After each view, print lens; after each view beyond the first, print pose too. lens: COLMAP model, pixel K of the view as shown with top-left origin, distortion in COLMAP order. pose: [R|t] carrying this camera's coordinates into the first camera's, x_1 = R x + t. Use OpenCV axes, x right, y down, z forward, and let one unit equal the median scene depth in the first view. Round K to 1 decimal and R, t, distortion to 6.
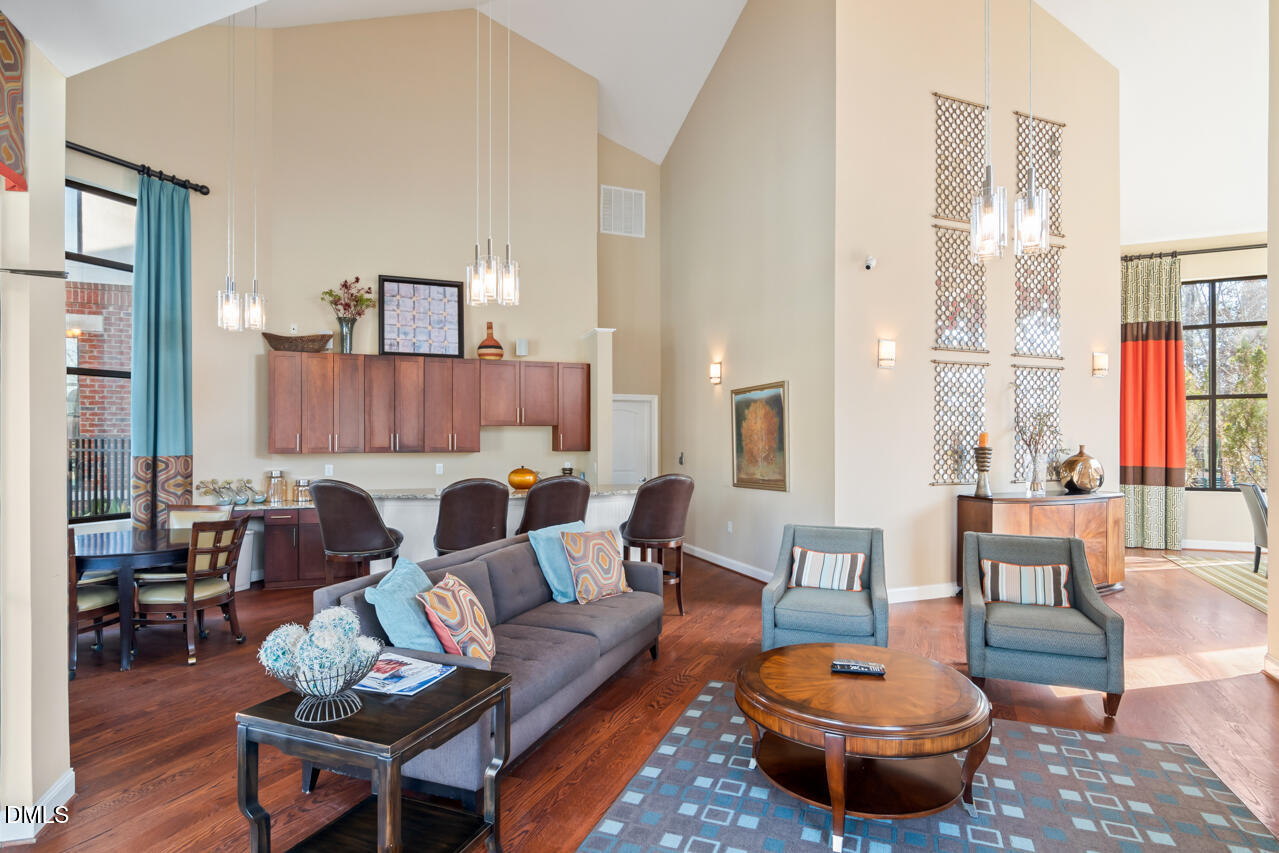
lens RADIAL K [[660.6, 0, 639.1], [0, 660.6, 431.3], [0, 0, 1]] dist [-0.003906, 0.000271]
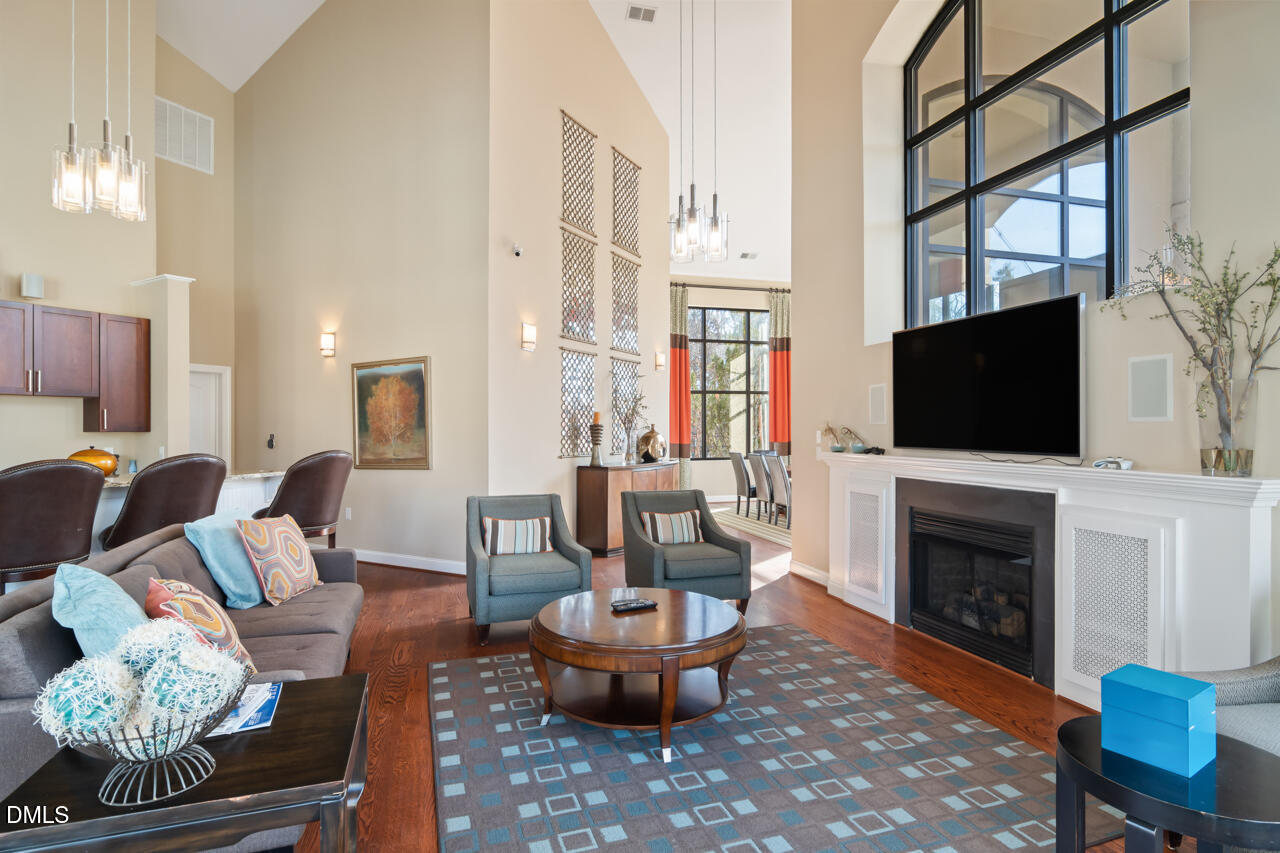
lens RADIAL K [[648.0, 0, 637.5], [0, 648.0, 421.5], [0, 0, 1]] dist [-0.002606, -0.000077]
pose [[0.769287, 0.007125, 0.638864, -0.149623], [-0.006184, 0.999974, -0.003705, 0.021326], [-0.638874, -0.001100, 0.769311, 0.062963]]
